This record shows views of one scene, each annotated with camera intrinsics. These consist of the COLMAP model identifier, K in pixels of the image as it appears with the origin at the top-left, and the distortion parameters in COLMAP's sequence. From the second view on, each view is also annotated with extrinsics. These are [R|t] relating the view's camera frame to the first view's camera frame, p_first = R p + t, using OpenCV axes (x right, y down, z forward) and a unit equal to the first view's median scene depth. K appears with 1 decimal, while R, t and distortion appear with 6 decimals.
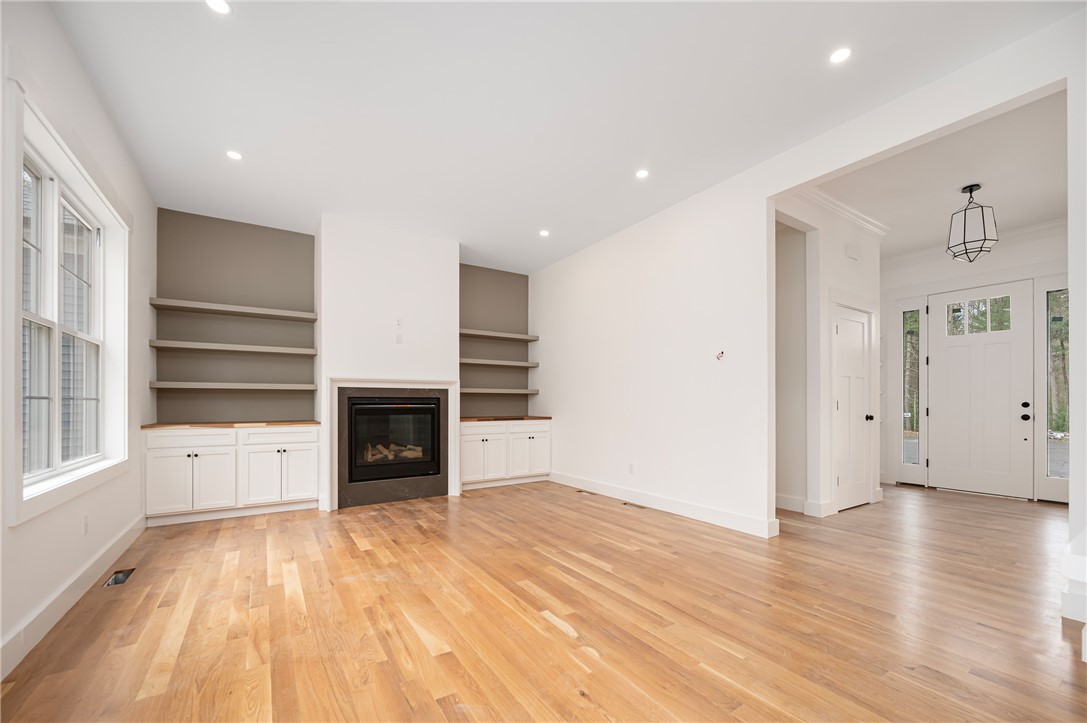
lens RADIAL K [[439.5, 0, 551.8], [0, 439.5, 401.9], [0, 0, 1]] dist [-0.001888, -0.000367]
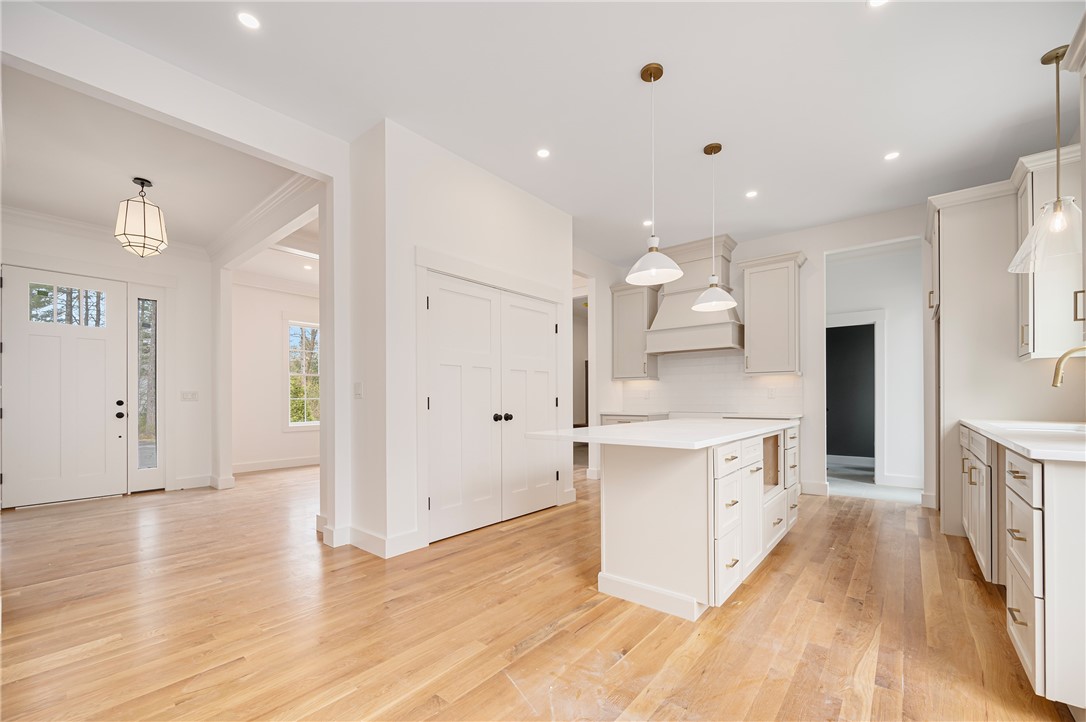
lens RADIAL K [[443.3, 0, 545.6], [0, 443.3, 396.7], [0, 0, 1]] dist [-0.000015, -0.000039]
pose [[-0.291724, 0.012511, 0.956421, -0.228157], [-0.000411, 0.999913, -0.013205, 0.005472], [-0.956503, -0.004245, -0.291693, 0.376261]]
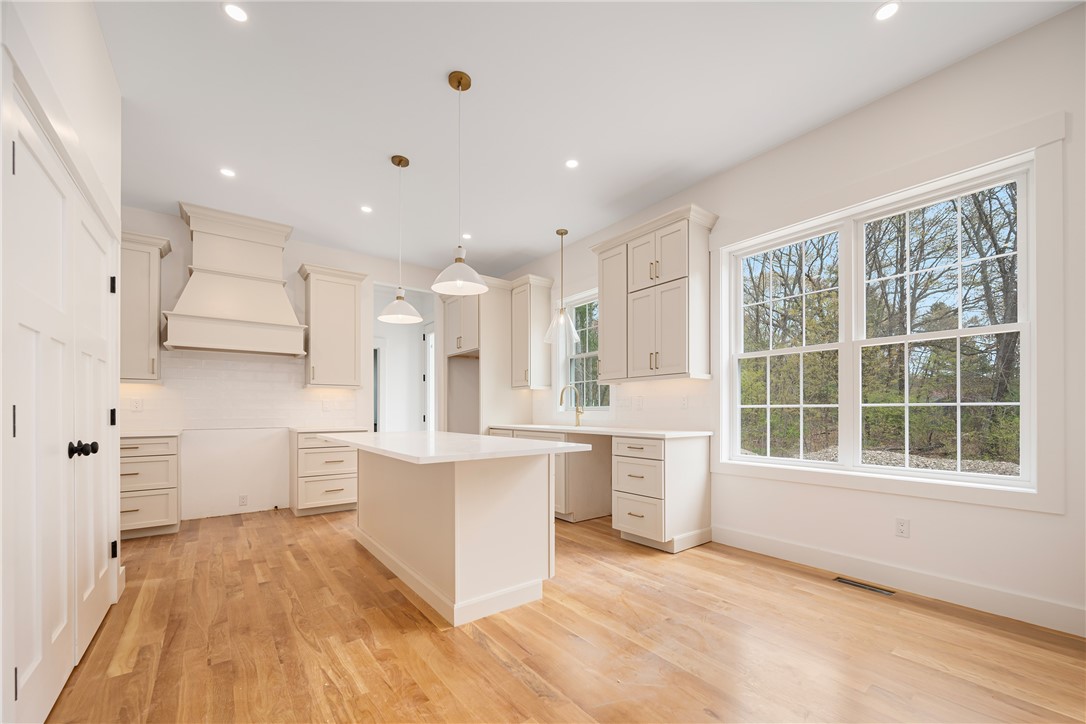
lens RADIAL K [[443.1, 0, 551.6], [0, 443.1, 409.0], [0, 0, 1]] dist [0.002066, 0.000130]
pose [[-0.997597, 0.007699, -0.068853, 0.216961], [0.008060, 0.999955, -0.004967, -0.000007], [0.068811, -0.005510, -0.997614, 0.660630]]
